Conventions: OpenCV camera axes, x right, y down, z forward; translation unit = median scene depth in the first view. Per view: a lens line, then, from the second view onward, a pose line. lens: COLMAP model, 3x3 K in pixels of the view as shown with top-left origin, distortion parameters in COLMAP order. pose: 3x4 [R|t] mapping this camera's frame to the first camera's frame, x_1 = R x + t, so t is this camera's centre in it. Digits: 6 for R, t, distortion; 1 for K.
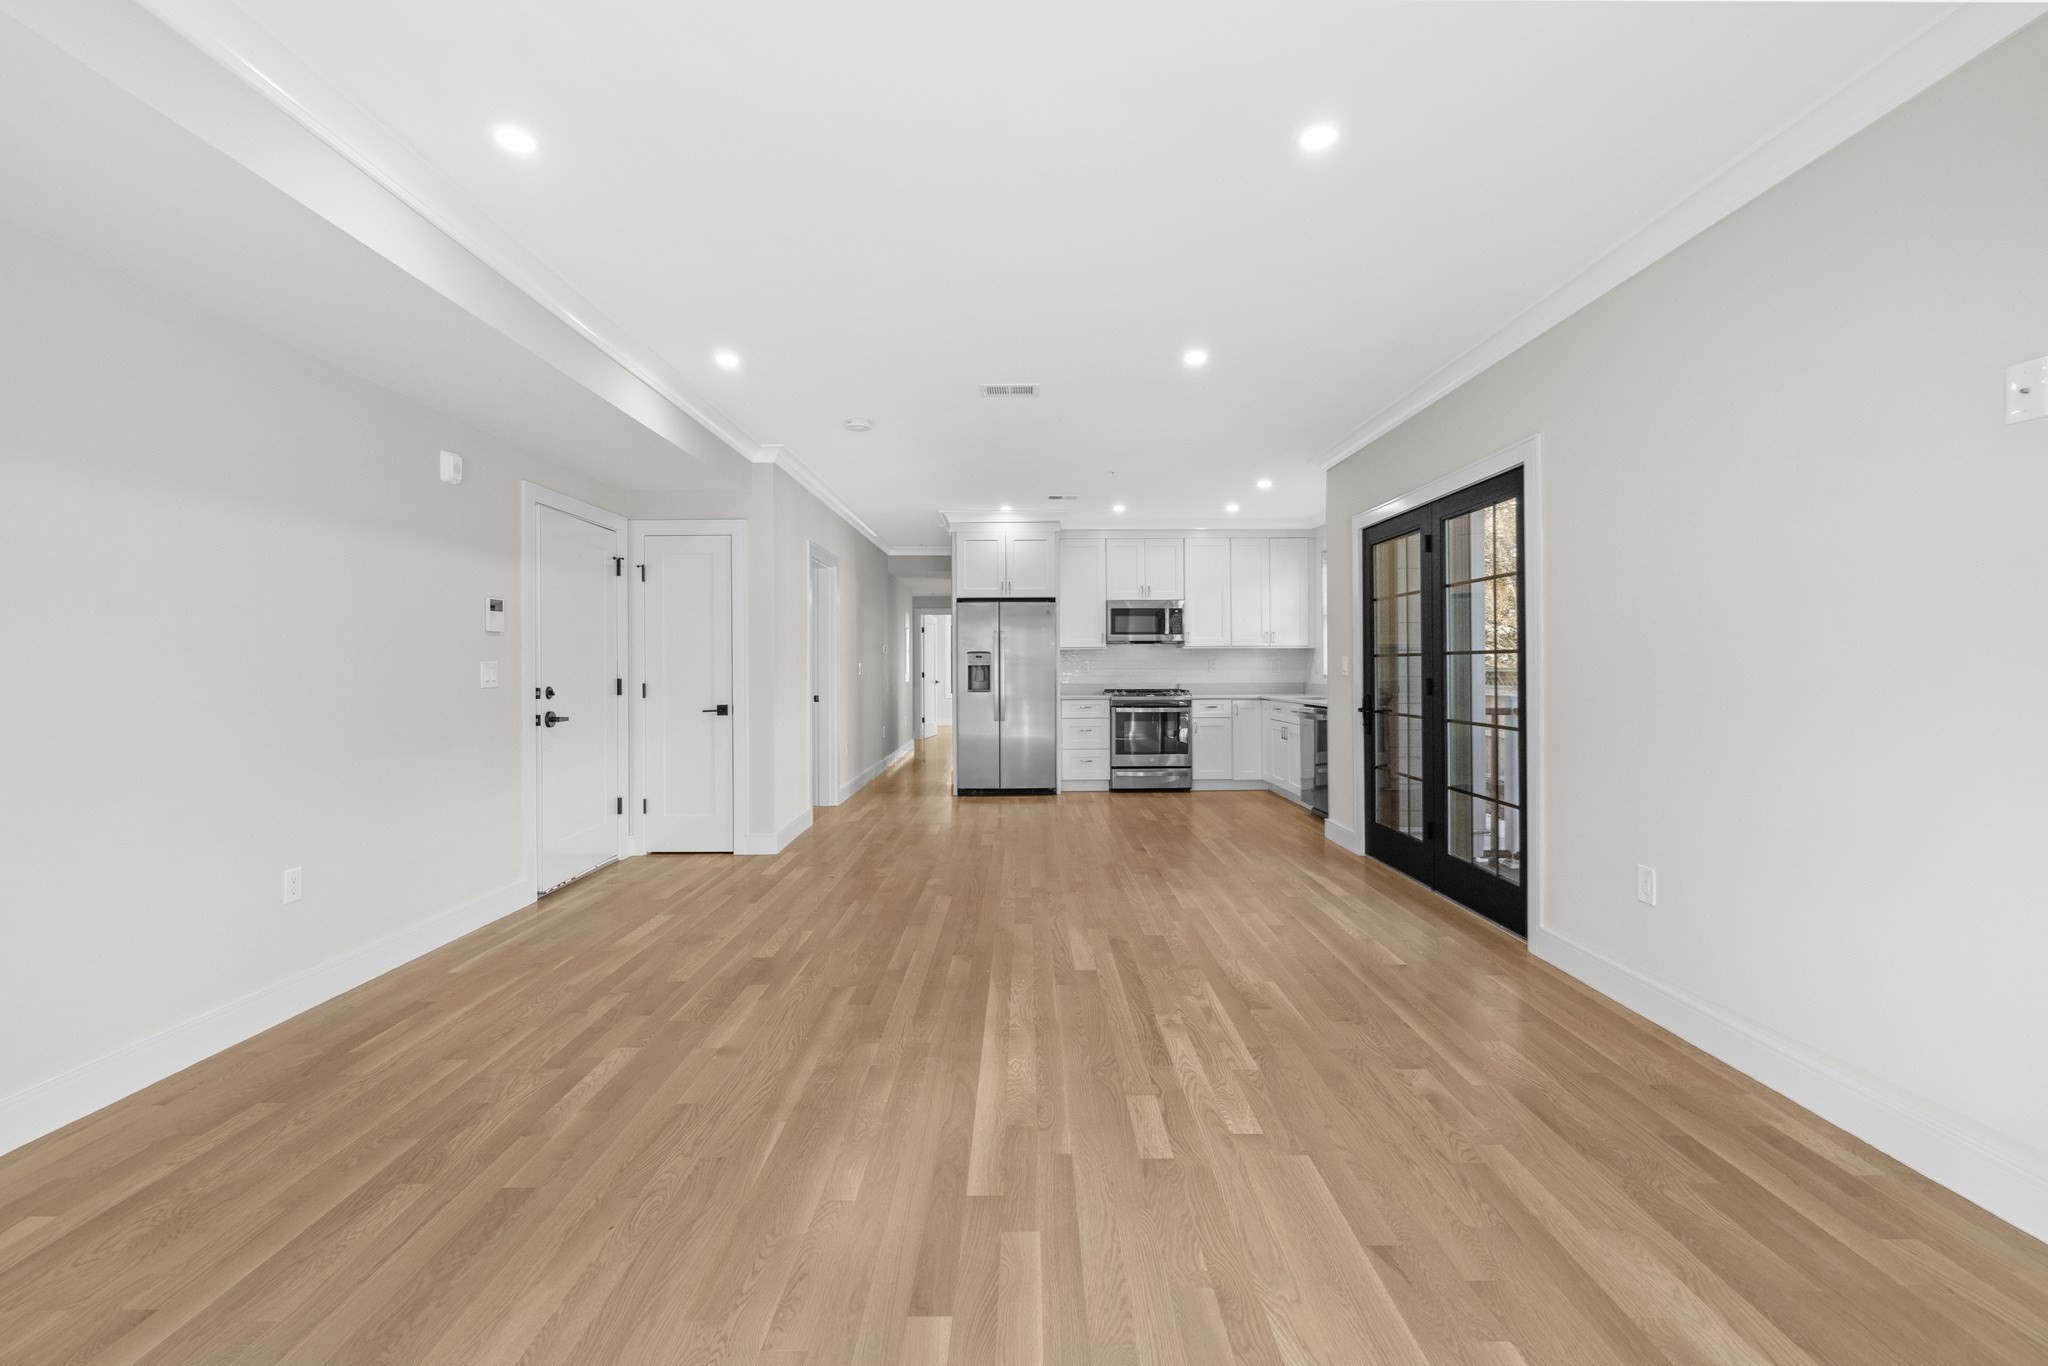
lens RADIAL K [[871.6, 0, 1023.6], [0, 871.6, 662.4], [0, 0, 1]] dist [0.001005, 0.000888]
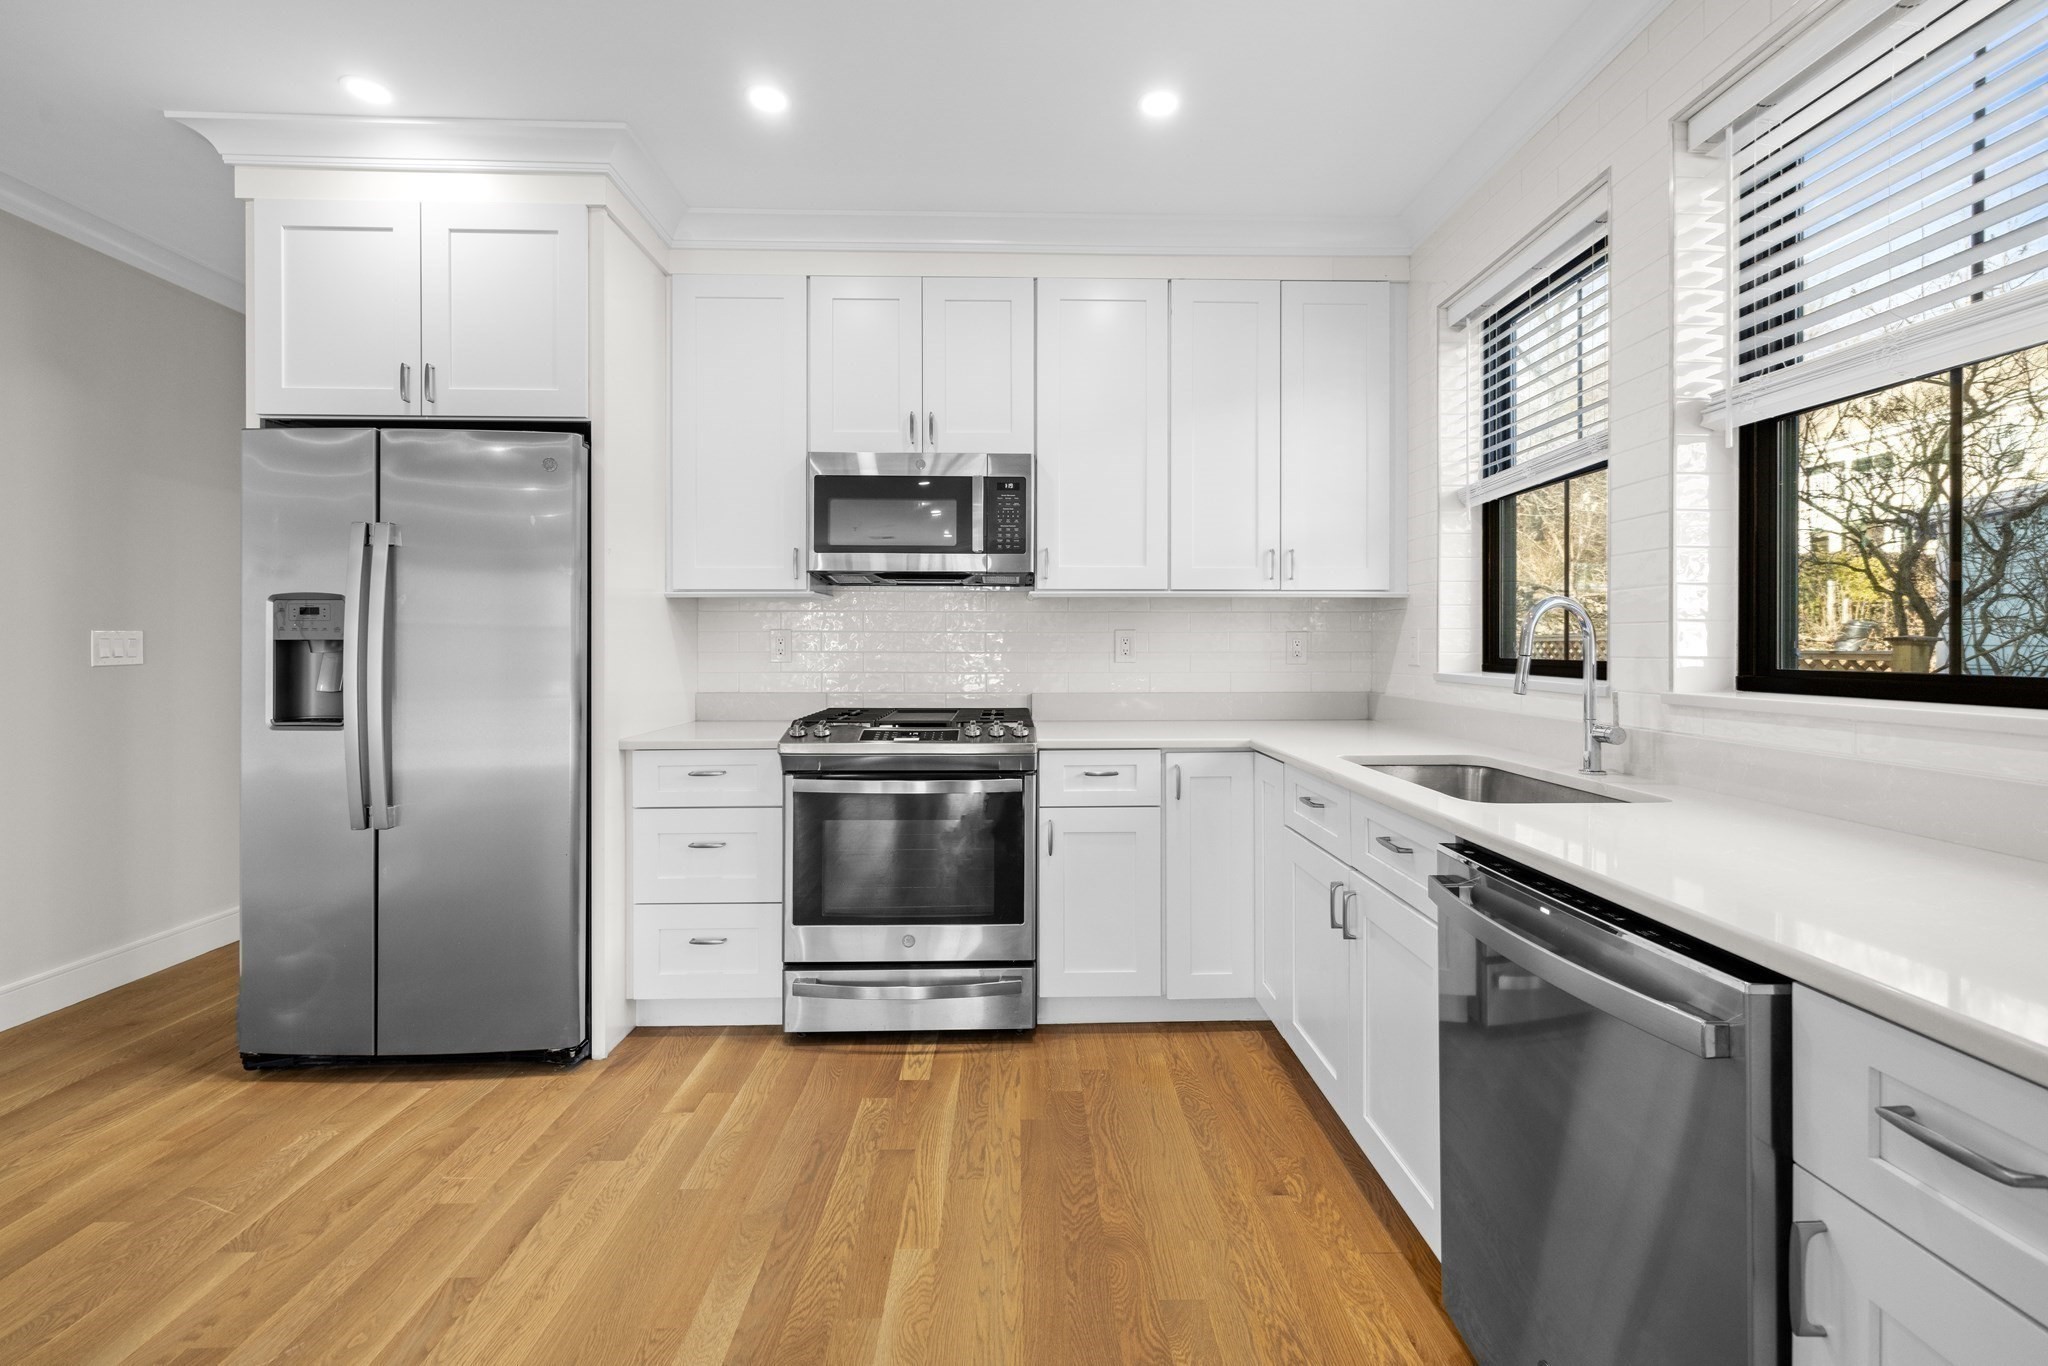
lens RADIAL K [[871.6, 0, 1030.8], [0, 871.6, 650.5], [0, 0, 1]] dist [0.001005, 0.000888]
pose [[0.999941, 0.003537, 0.010305, 0.273272], [-0.003629, 0.999953, 0.008942, 0.004146], [-0.010273, -0.008979, 0.999907, 0.995255]]
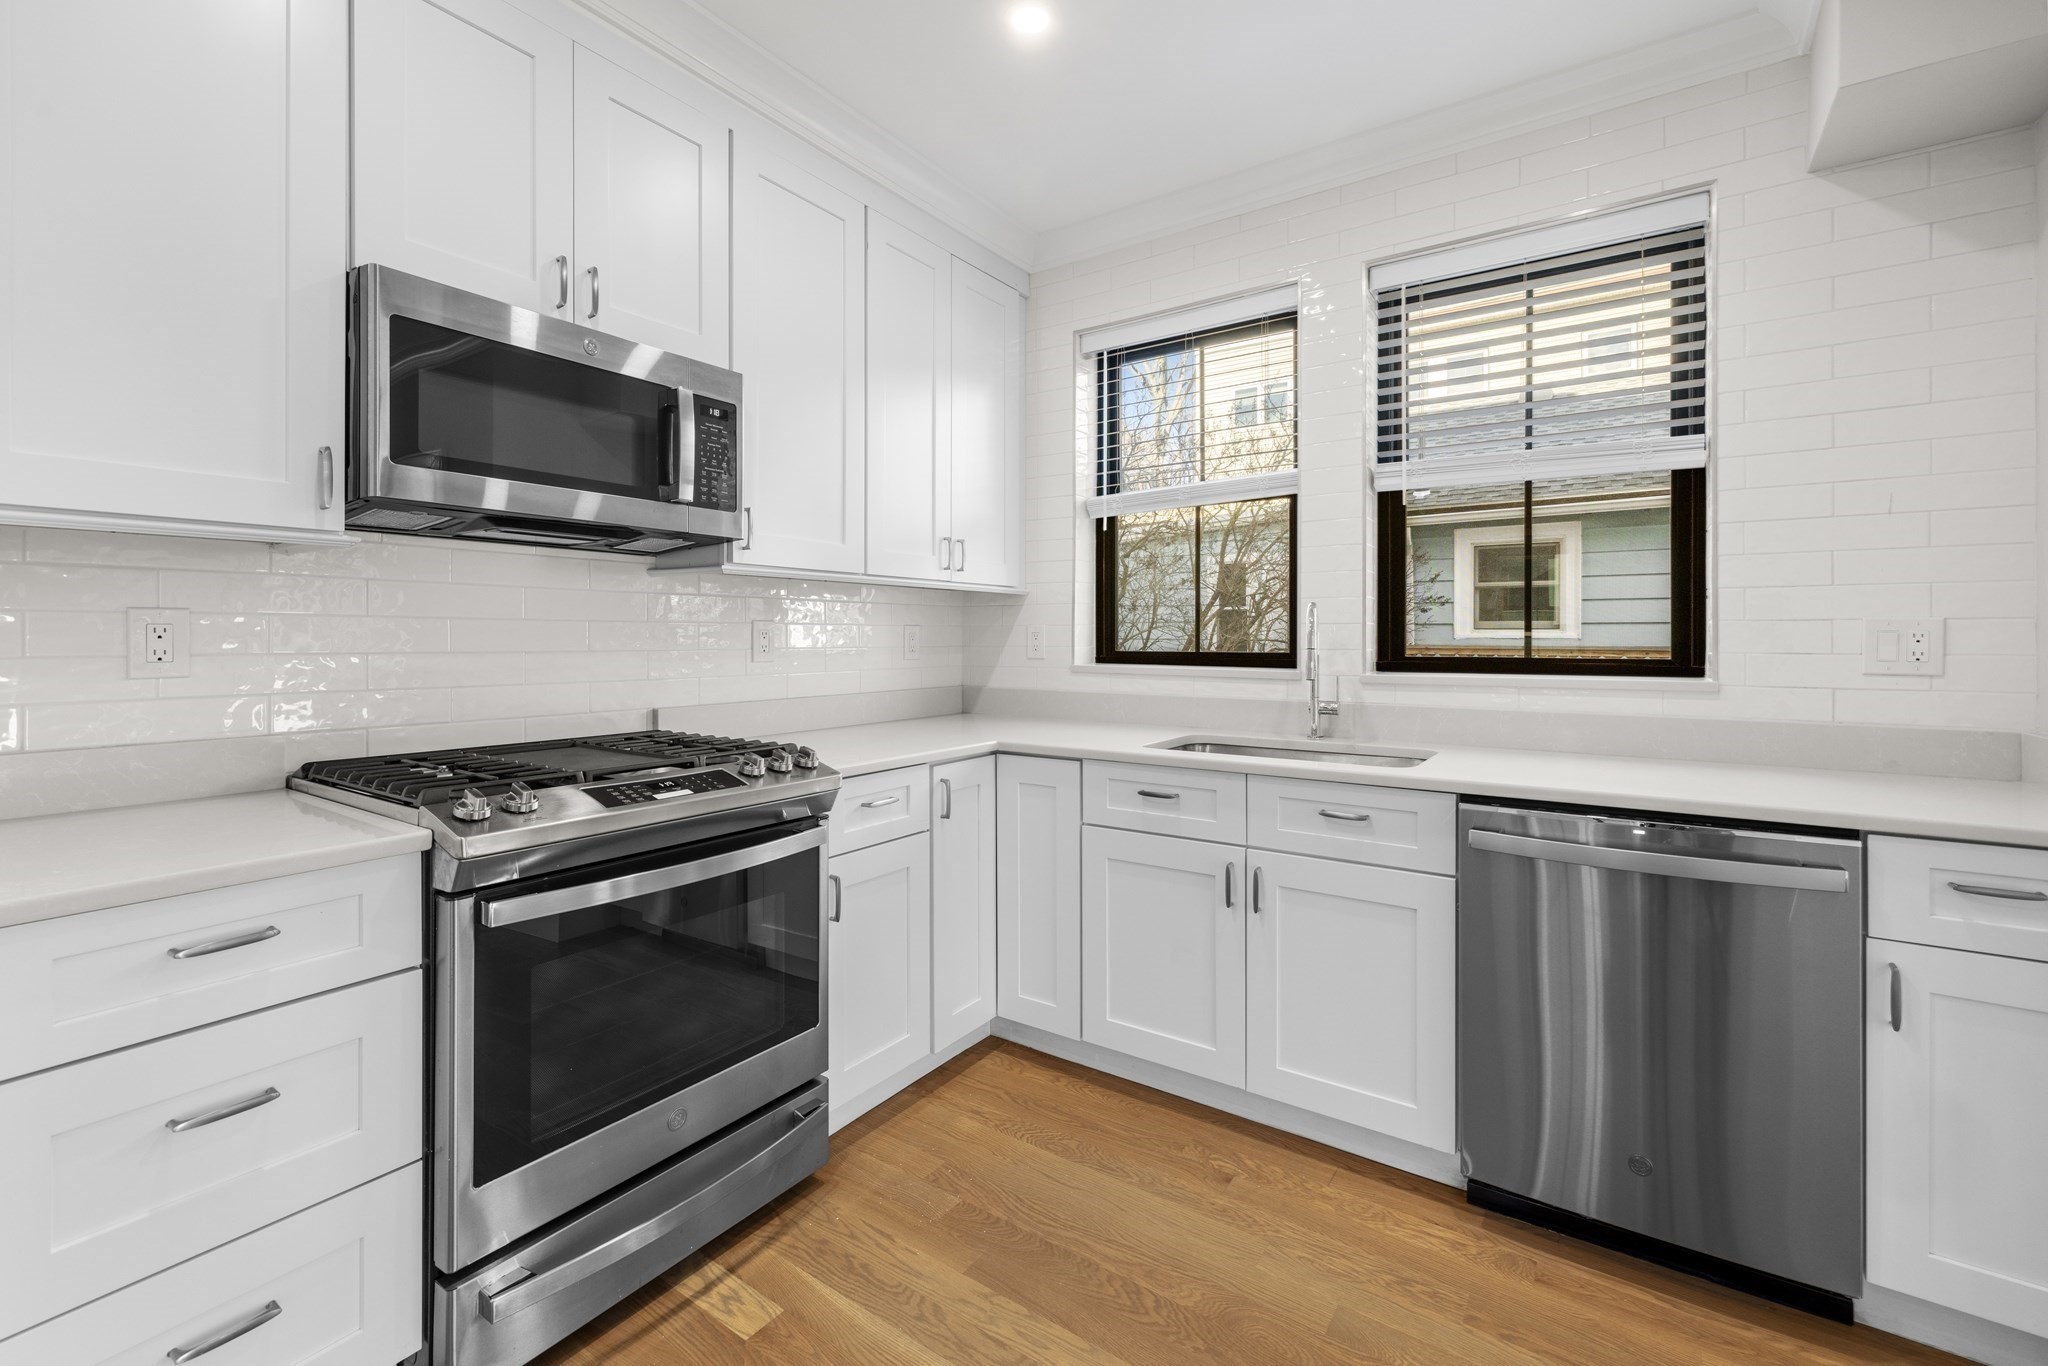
lens RADIAL K [[871.6, 0, 1034.0], [0, 871.6, 639.5], [0, 0, 1]] dist [0.001005, 0.000888]
pose [[0.575687, 0.002603, 0.817666, 0.047397], [-0.005022, 0.999987, 0.000353, 0.004529], [-0.817654, -0.004309, 0.575693, 1.196126]]
